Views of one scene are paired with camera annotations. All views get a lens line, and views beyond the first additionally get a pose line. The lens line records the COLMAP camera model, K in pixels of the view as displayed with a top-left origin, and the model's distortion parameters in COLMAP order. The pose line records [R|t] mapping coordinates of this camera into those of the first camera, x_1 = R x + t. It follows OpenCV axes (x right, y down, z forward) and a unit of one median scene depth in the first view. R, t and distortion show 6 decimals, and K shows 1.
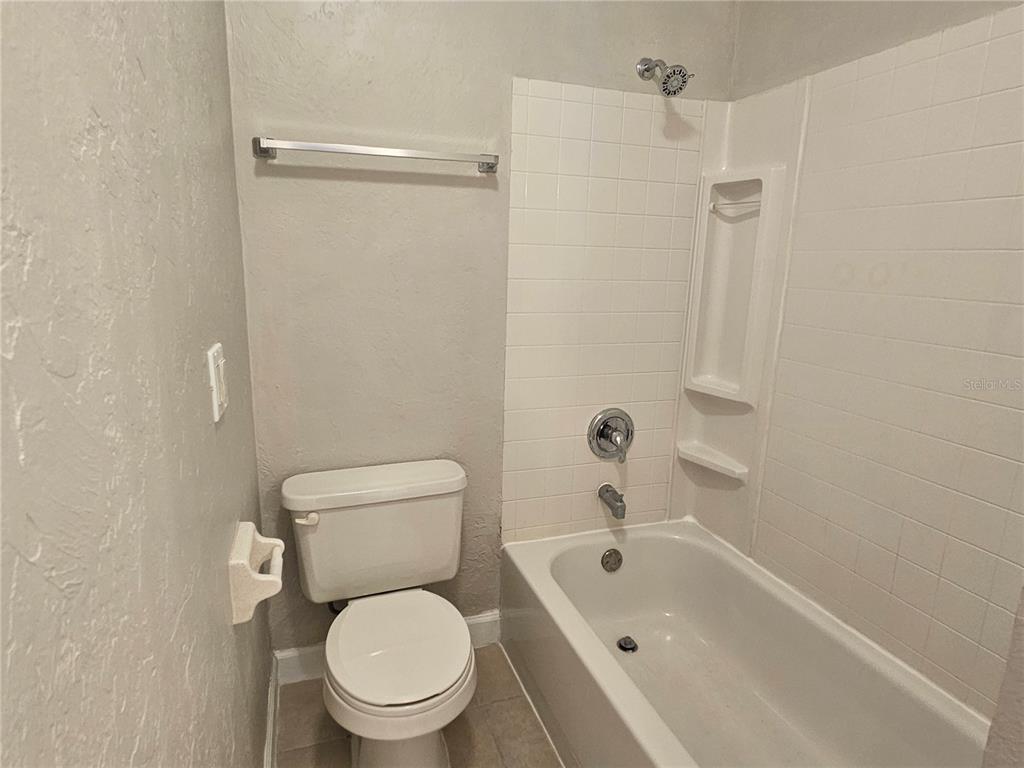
lens RADIAL K [[594.7, 0, 511.0], [0, 594.7, 381.2], [0, 0, 1]] dist [-0.002709, 0.001305]
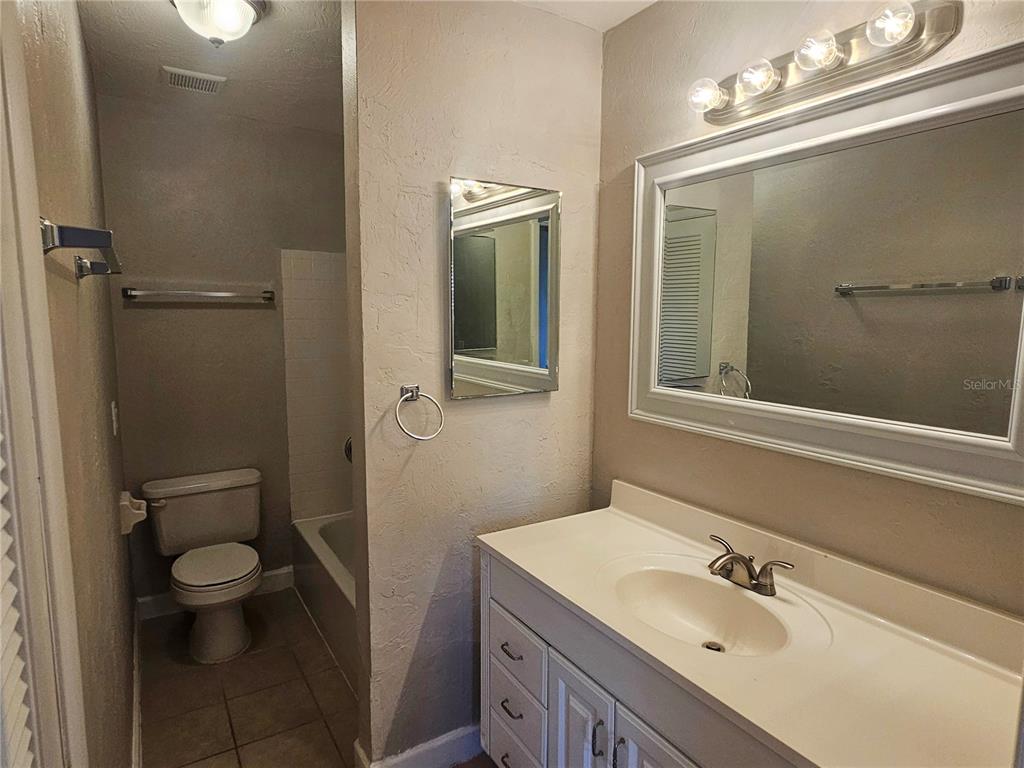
lens RADIAL K [[594.7, 0, 511.2], [0, 594.7, 388.1], [0, 0, 1]] dist [-0.002709, 0.001305]
pose [[0.976094, -0.039946, 0.213647, 0.278501], [0.056377, 0.995855, -0.071378, 0.074251], [-0.209910, 0.081717, 0.974300, -0.855588]]
